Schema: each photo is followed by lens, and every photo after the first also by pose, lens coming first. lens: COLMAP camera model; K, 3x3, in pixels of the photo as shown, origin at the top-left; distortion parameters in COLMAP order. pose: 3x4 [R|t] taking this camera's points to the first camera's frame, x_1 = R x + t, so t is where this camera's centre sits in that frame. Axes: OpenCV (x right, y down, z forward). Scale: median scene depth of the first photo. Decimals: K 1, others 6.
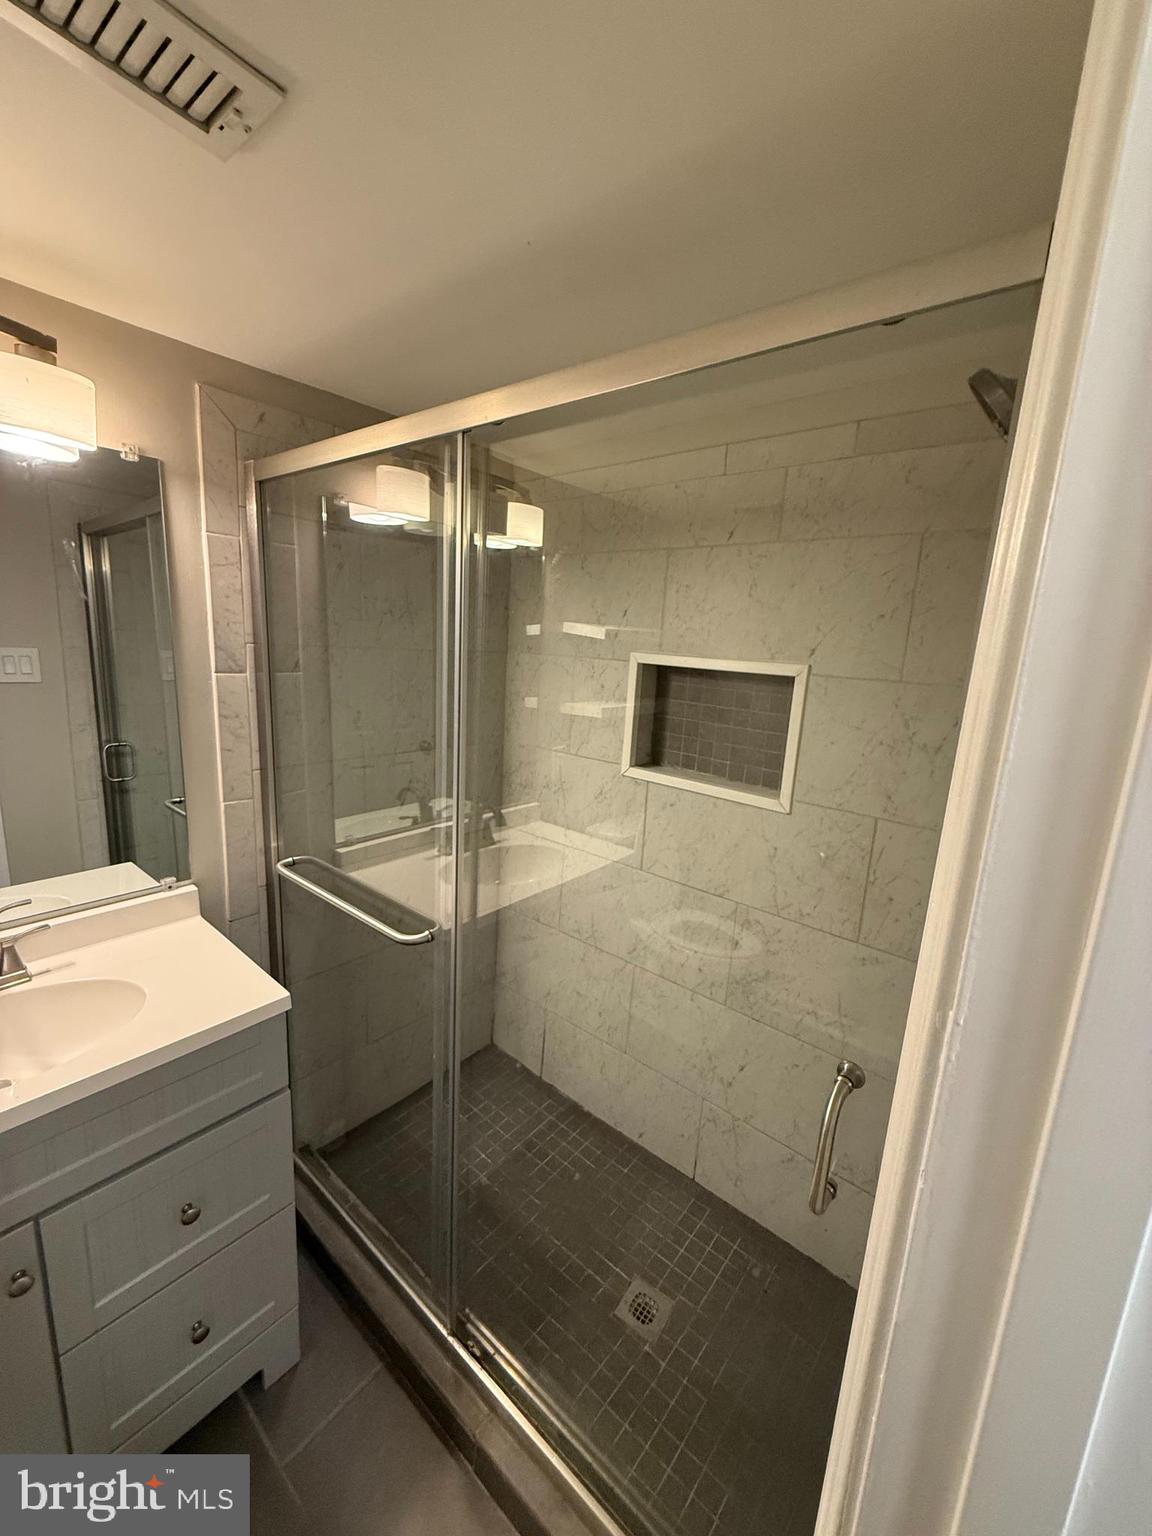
lens RADIAL K [[612.1, 0, 575.9], [0, 612.1, 763.7], [0, 0, 1]] dist [-0.000156, 0.000271]
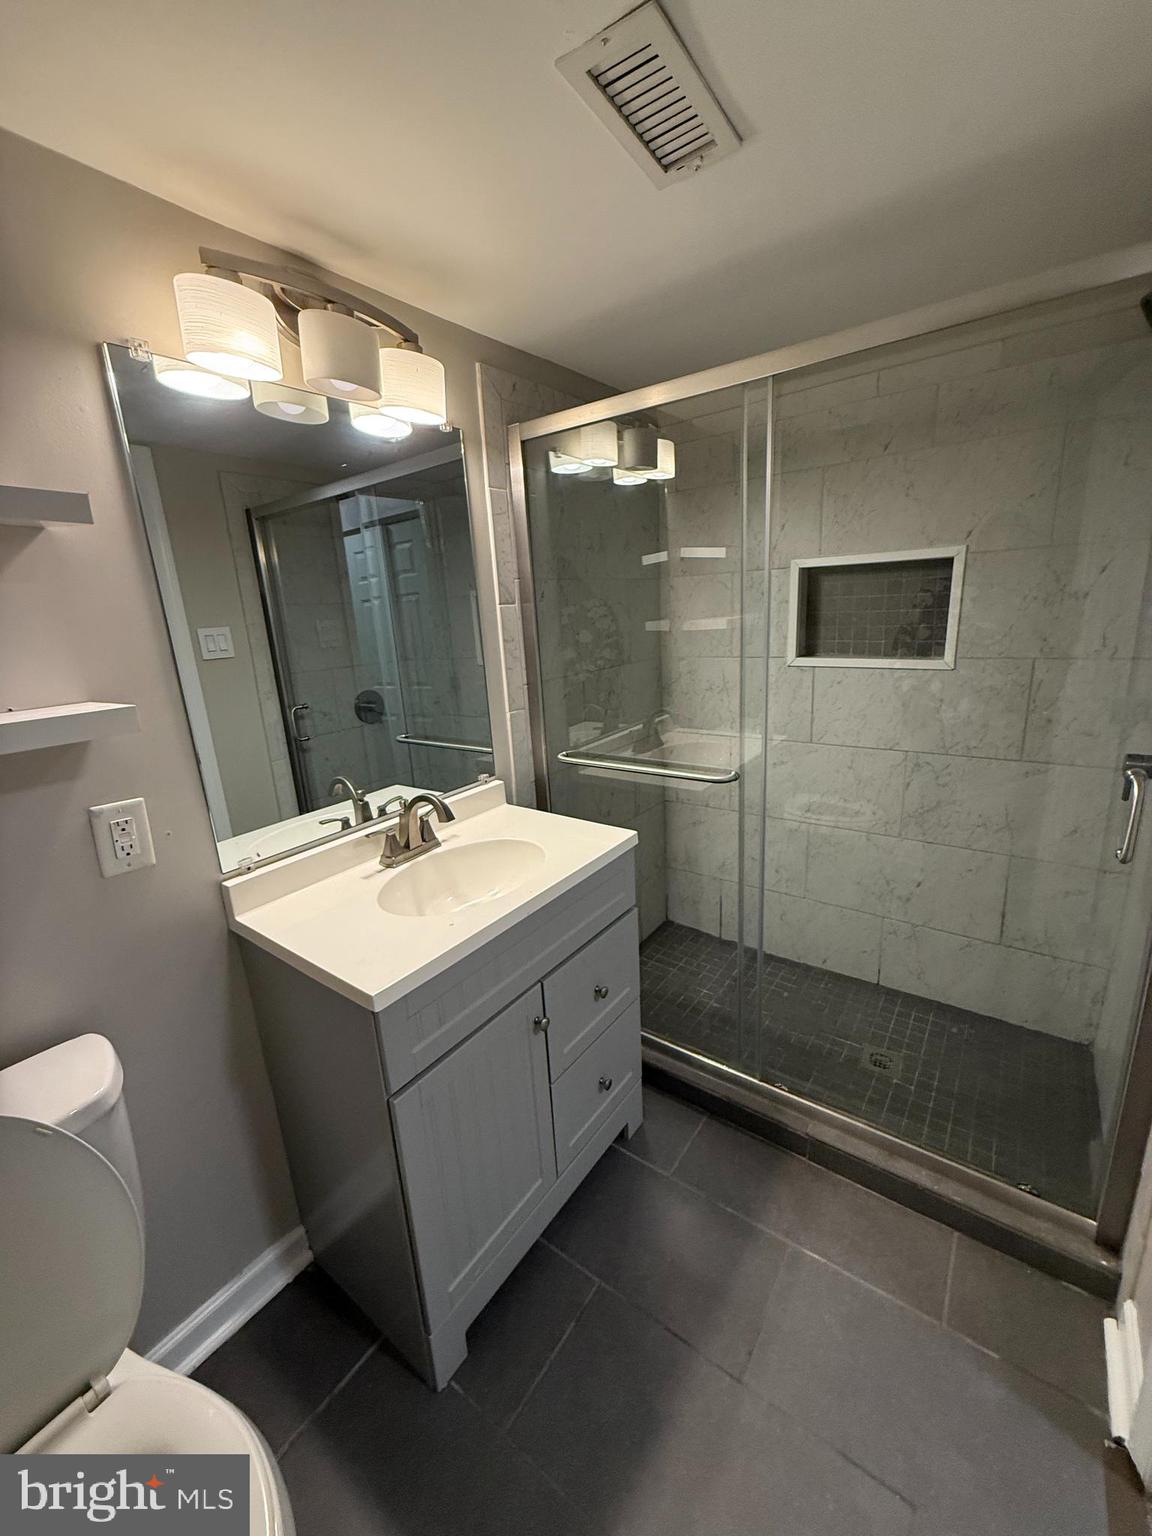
lens RADIAL K [[612.1, 0, 575.9], [0, 612.1, 763.4], [0, 0, 1]] dist [-0.000156, 0.000271]
pose [[0.992137, -0.122076, 0.027582, -0.462468], [0.120291, 0.990979, 0.059083, 0.102501], [-0.034546, -0.055300, 0.997872, -0.226217]]
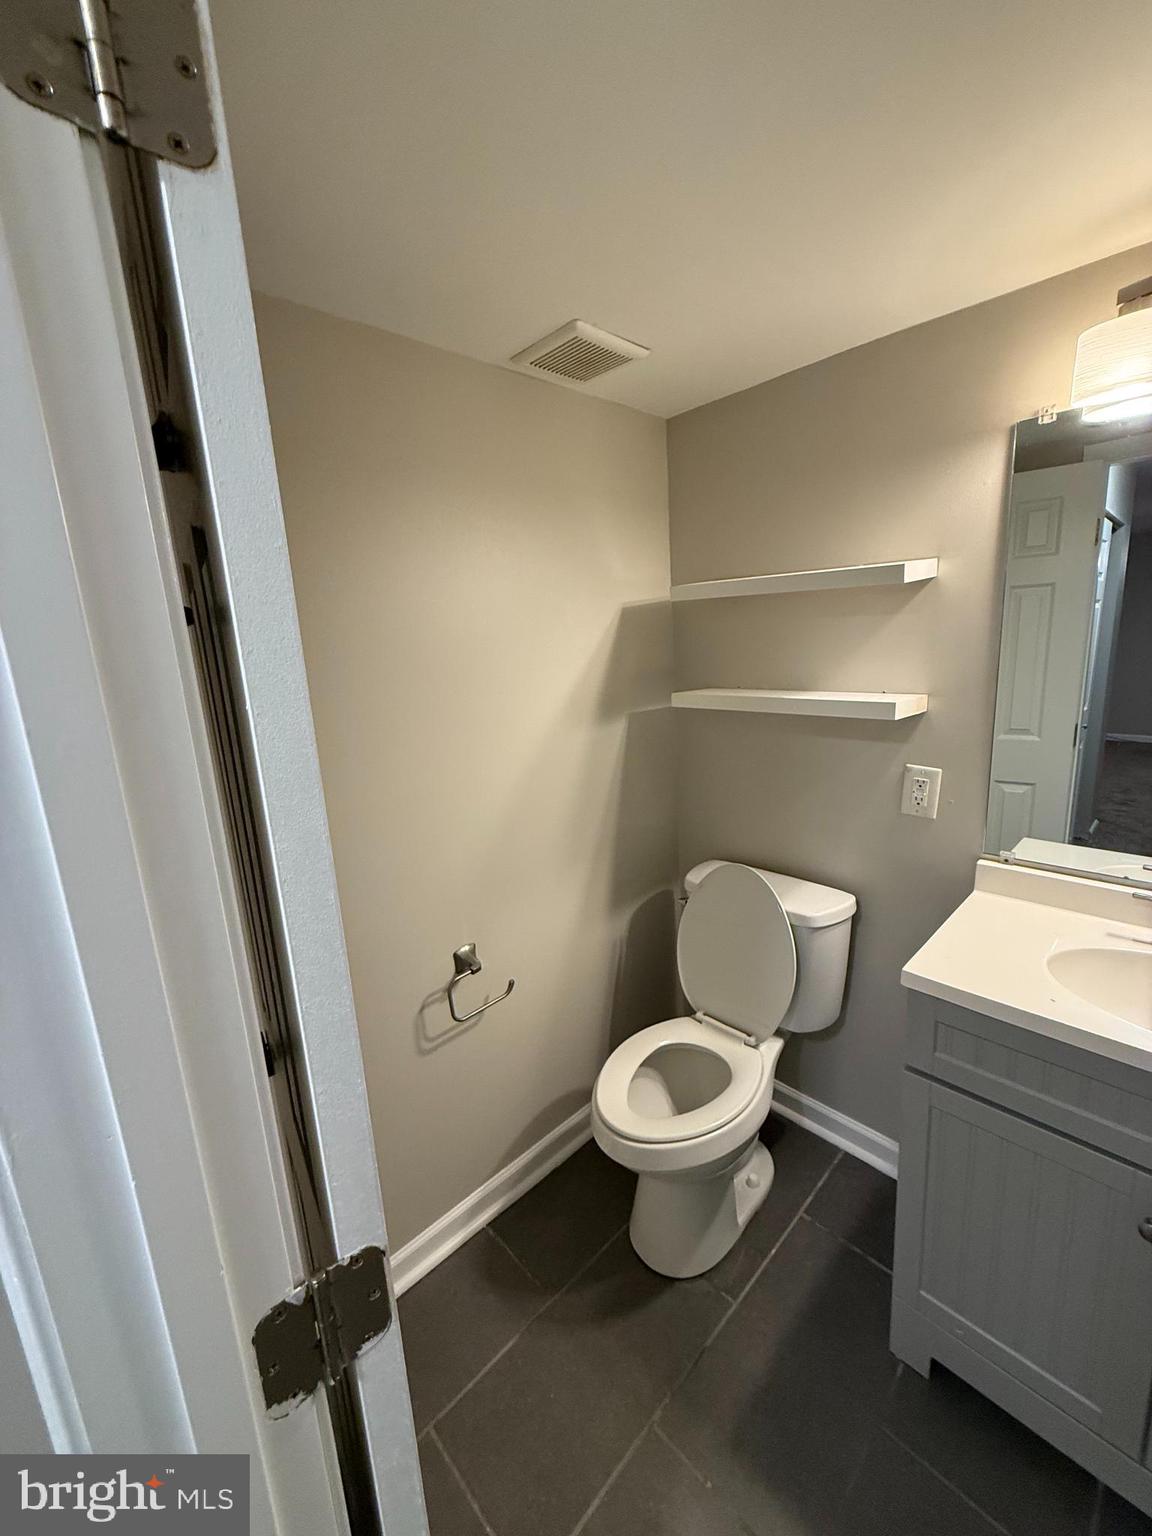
lens RADIAL K [[612.1, 0, 576.1], [0, 612.1, 767.4], [0, 0, 1]] dist [-0.000156, 0.000271]
pose [[-0.120919, 0.157142, -0.980145, 0.656232], [-0.143776, 0.974206, 0.173927, -0.040478], [0.982195, 0.161952, -0.095207, 0.318783]]
